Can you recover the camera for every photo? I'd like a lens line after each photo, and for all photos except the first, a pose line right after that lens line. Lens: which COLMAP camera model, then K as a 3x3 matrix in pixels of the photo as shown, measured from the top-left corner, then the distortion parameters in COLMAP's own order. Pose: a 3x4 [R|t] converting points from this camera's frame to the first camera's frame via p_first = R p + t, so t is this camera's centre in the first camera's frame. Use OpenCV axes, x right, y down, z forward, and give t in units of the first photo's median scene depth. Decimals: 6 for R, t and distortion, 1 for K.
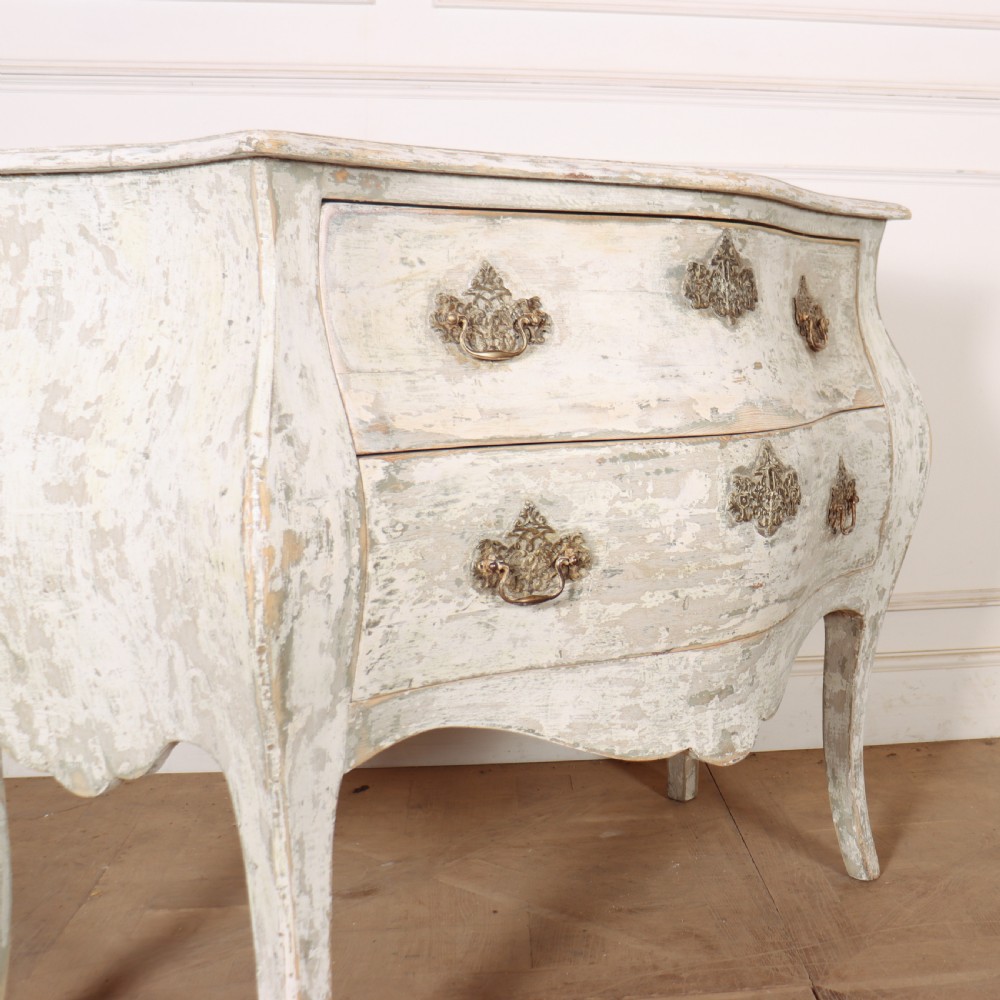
lens RADIAL K [[1377.9, 0, 734.8], [0, 1377.9, 423.3], [0, 0, 1]] dist [-0.180583, 0.152834]
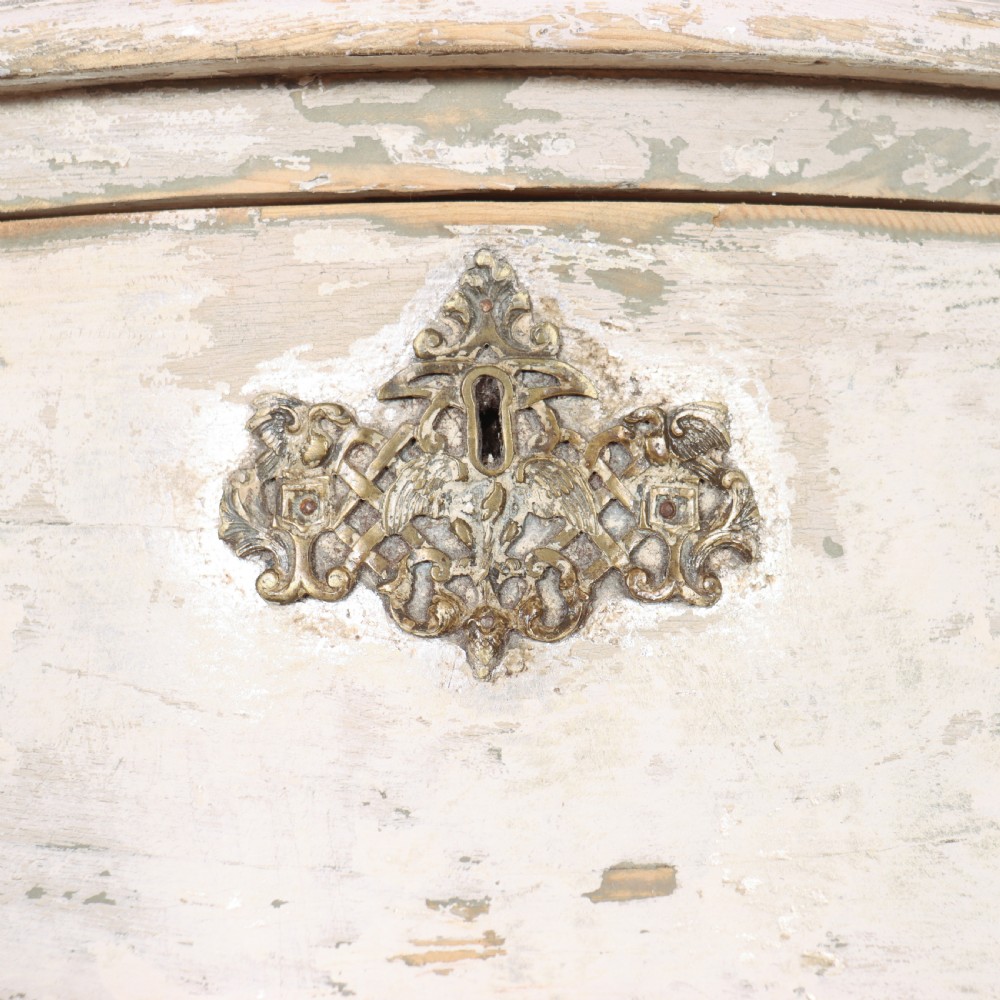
lens RADIAL K [[1582.0, 0, 529.2], [0, 1582.0, 465.3], [0, 0, 1]] dist [-0.214900, 0.510660]
pose [[0.613603, 0.006963, -0.789584, 0.227864], [-0.051359, 0.998196, -0.031109, -0.114031], [0.787943, 0.059641, 0.612853, 1.002389]]
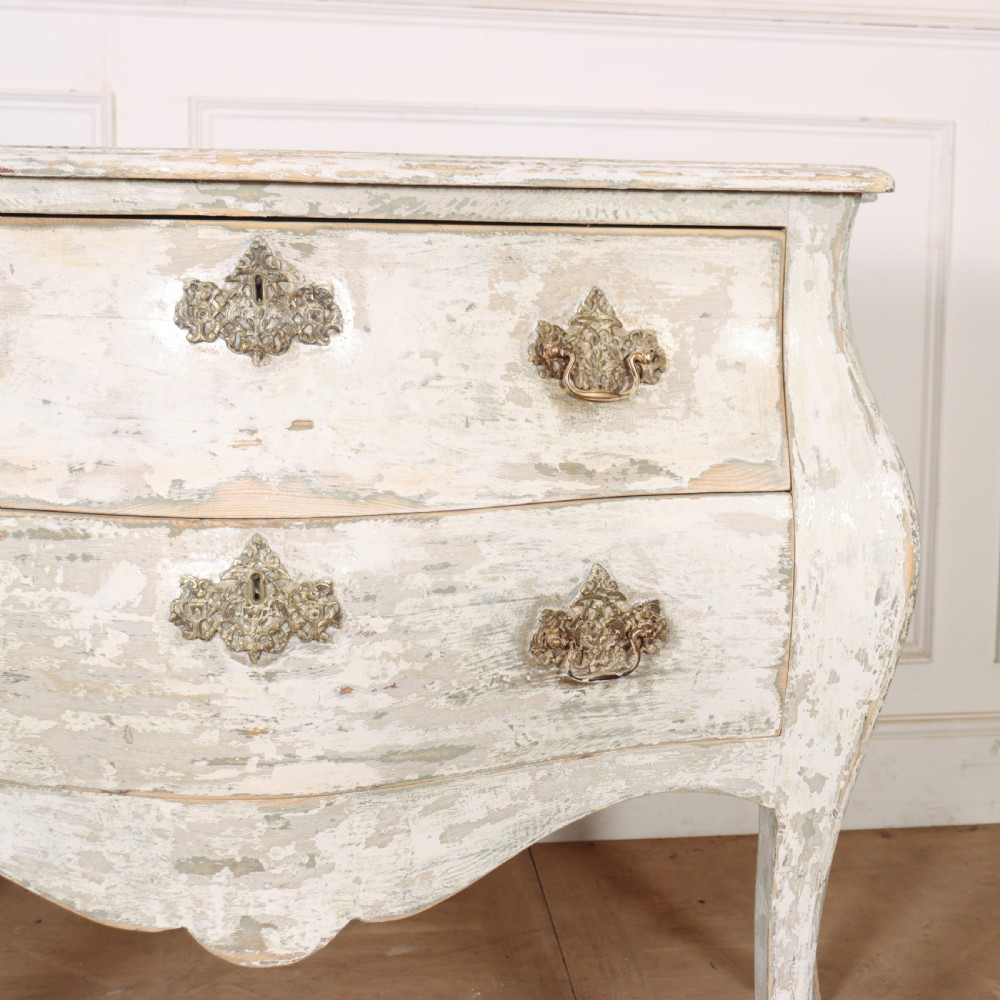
lens RADIAL K [[1717.8, 0, 676.7], [0, 1717.8, 463.4], [0, 0, 1]] dist [-0.116255, 0.234518]
pose [[0.749430, 0.094200, -0.655348, 0.878769], [-0.069138, 0.995550, 0.064037, -0.108954], [0.658464, -0.002682, 0.752608, 0.557343]]
